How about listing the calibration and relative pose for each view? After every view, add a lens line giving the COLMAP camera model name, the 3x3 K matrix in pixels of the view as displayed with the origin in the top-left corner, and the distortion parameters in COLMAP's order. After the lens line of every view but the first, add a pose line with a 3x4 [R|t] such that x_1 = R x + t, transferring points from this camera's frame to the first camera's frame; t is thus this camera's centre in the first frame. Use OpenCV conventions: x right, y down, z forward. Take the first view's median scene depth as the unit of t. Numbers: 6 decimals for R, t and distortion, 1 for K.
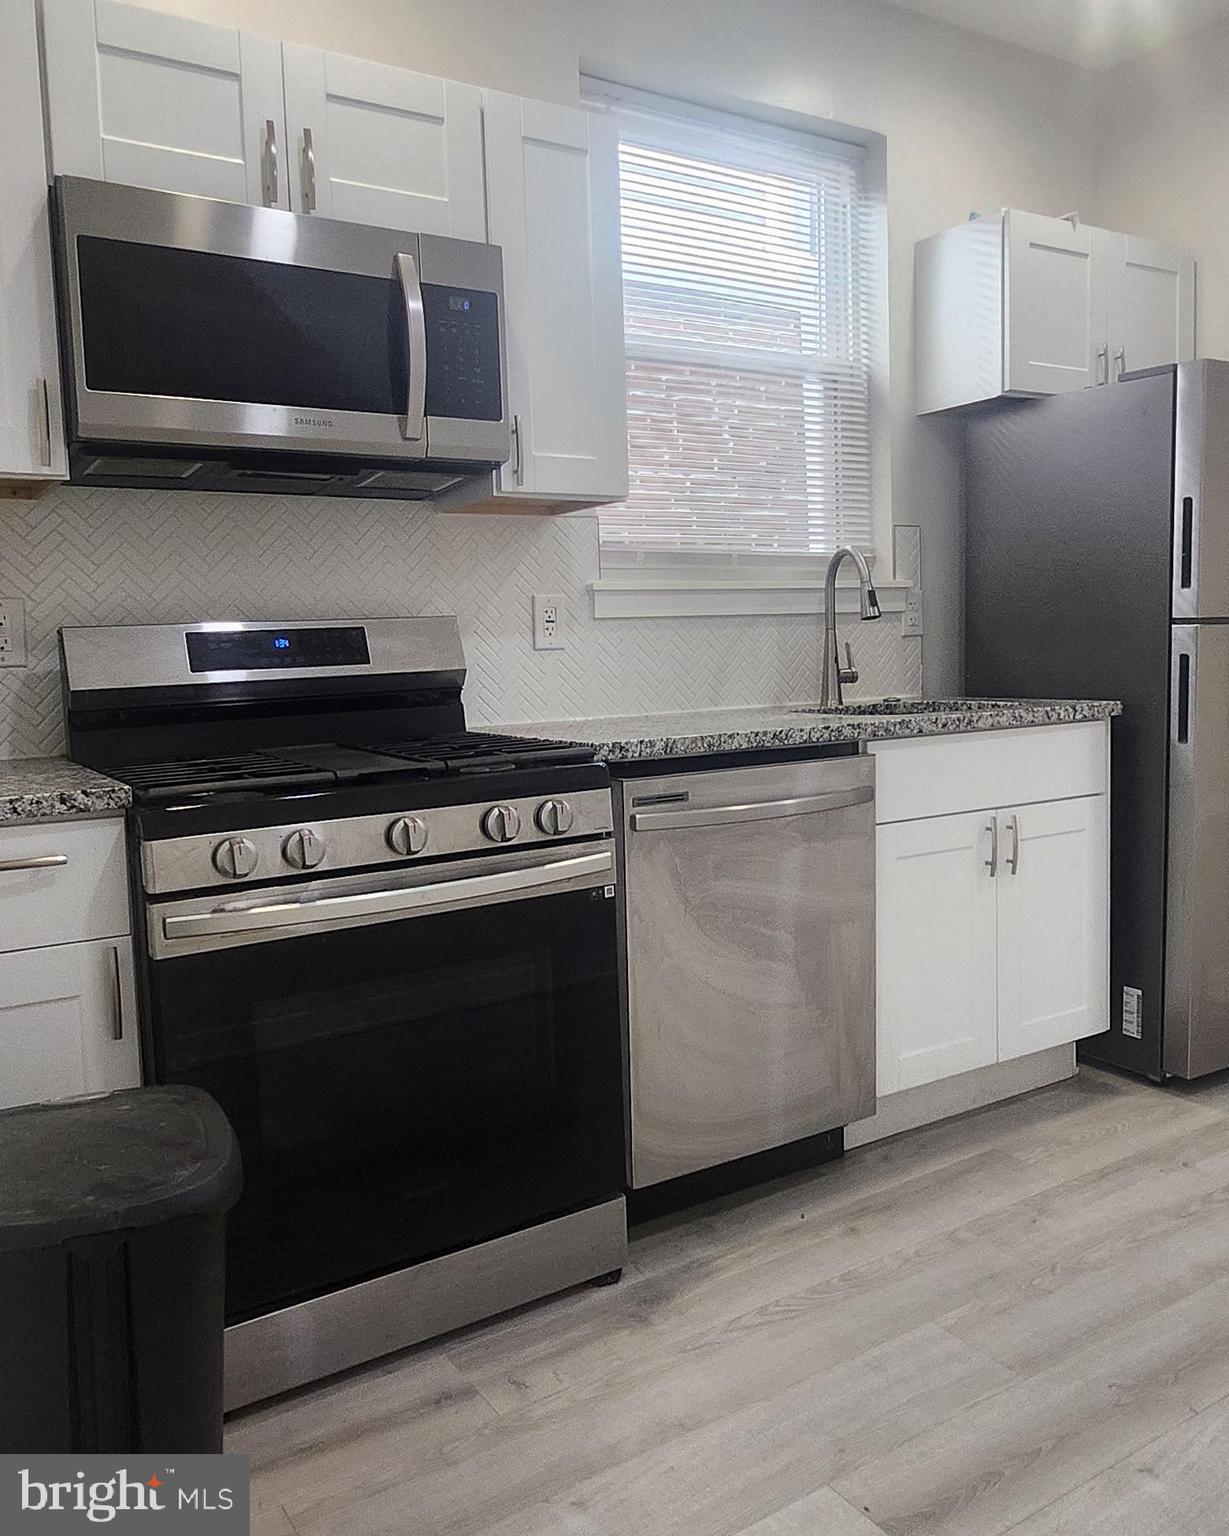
lens RADIAL K [[1271.1, 0, 620.7], [0, 1271.1, 753.2], [0, 0, 1]] dist [0.003423, 0.028352]
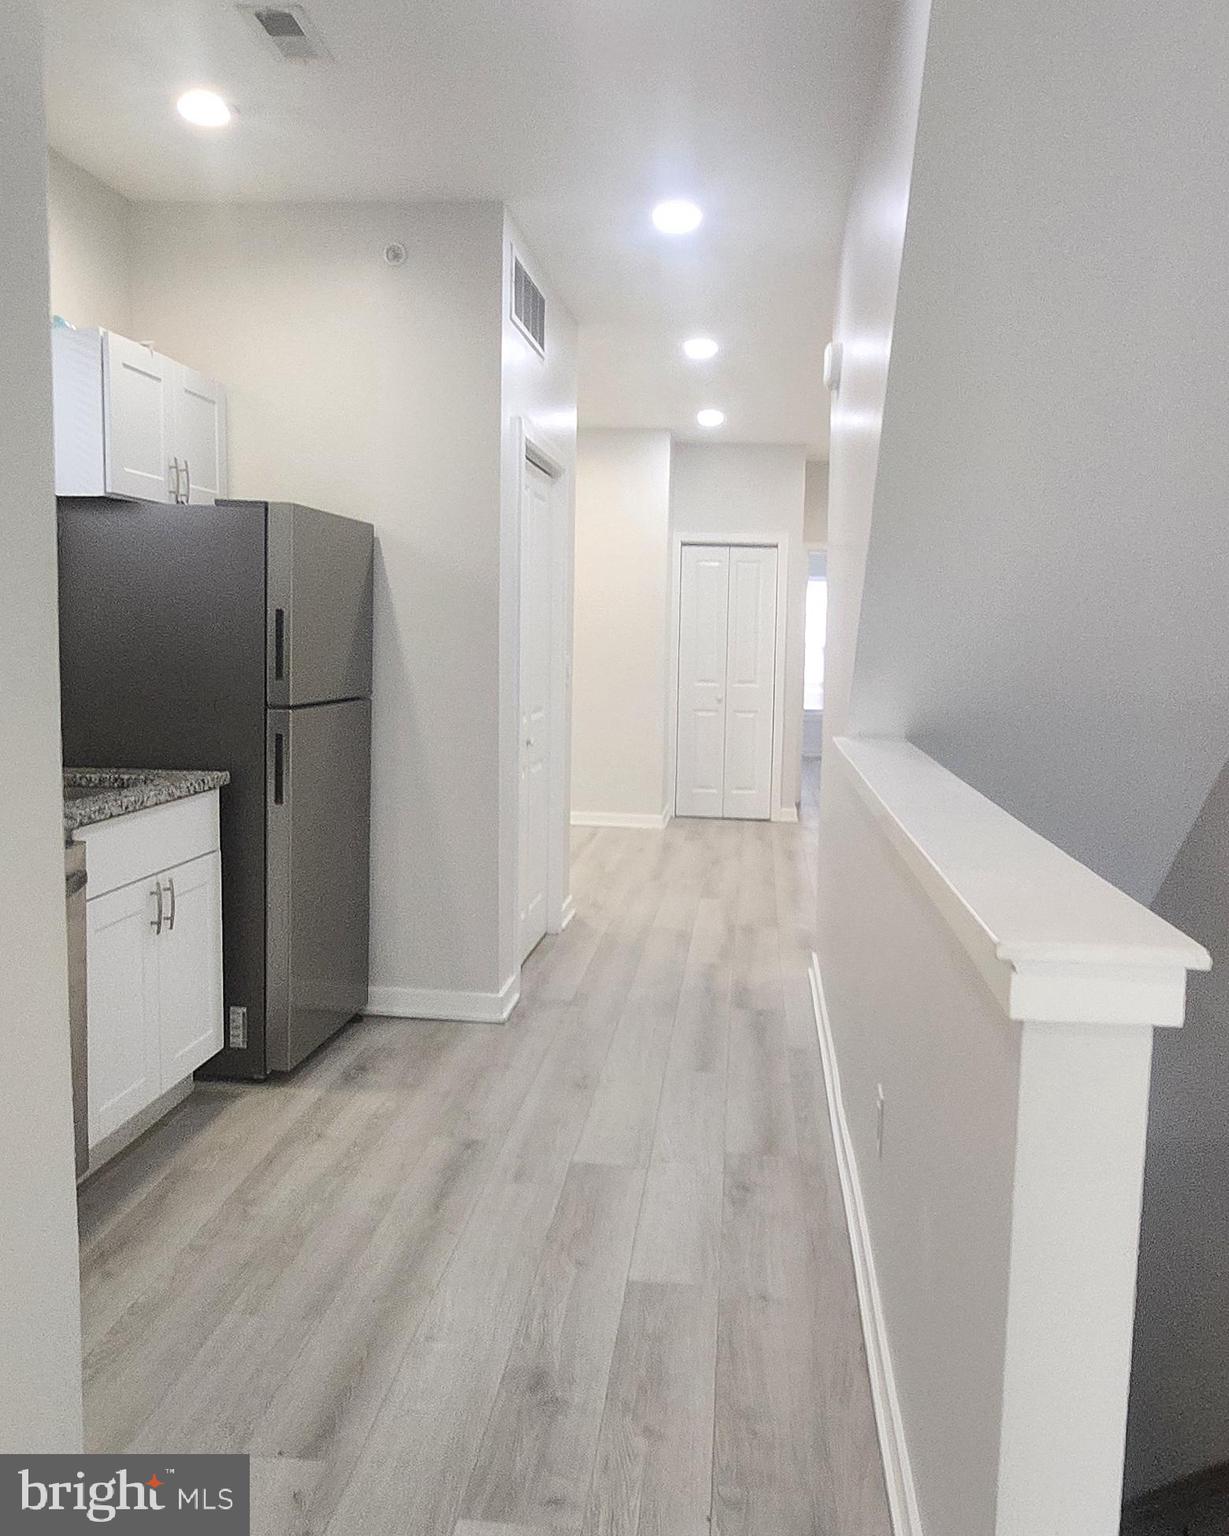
lens RADIAL K [[1271.1, 0, 629.8], [0, 1271.1, 764.9], [0, 0, 1]] dist [0.003423, 0.028352]
pose [[0.621138, -0.043222, 0.782508, -0.383918], [0.036415, 0.998991, 0.026274, -0.080430], [-0.782855, 0.012175, 0.622086, -0.052855]]
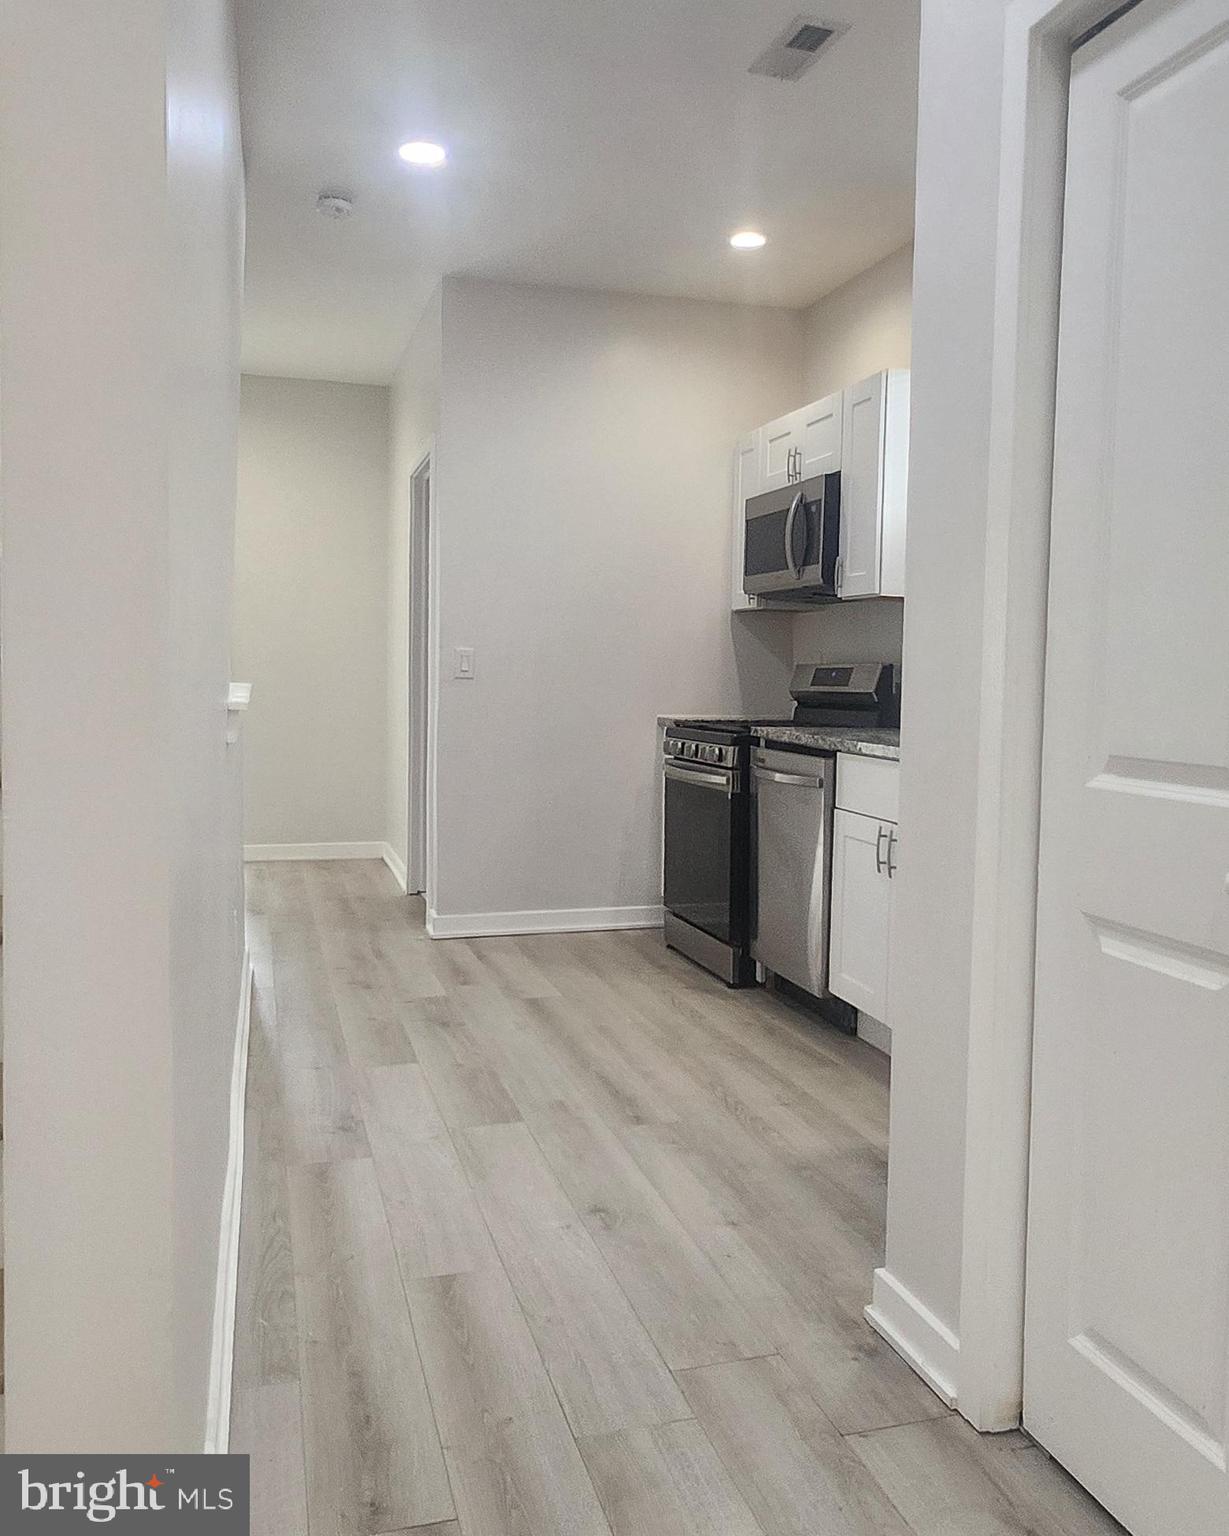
lens RADIAL K [[1271.1, 0, 621.4], [0, 1271.1, 761.3], [0, 0, 1]] dist [0.003423, 0.028352]
pose [[-0.297190, 0.091737, -0.950401, 1.827877], [-0.089500, 0.988315, 0.123383, -0.172726], [0.950614, 0.121729, -0.285507, 1.277926]]
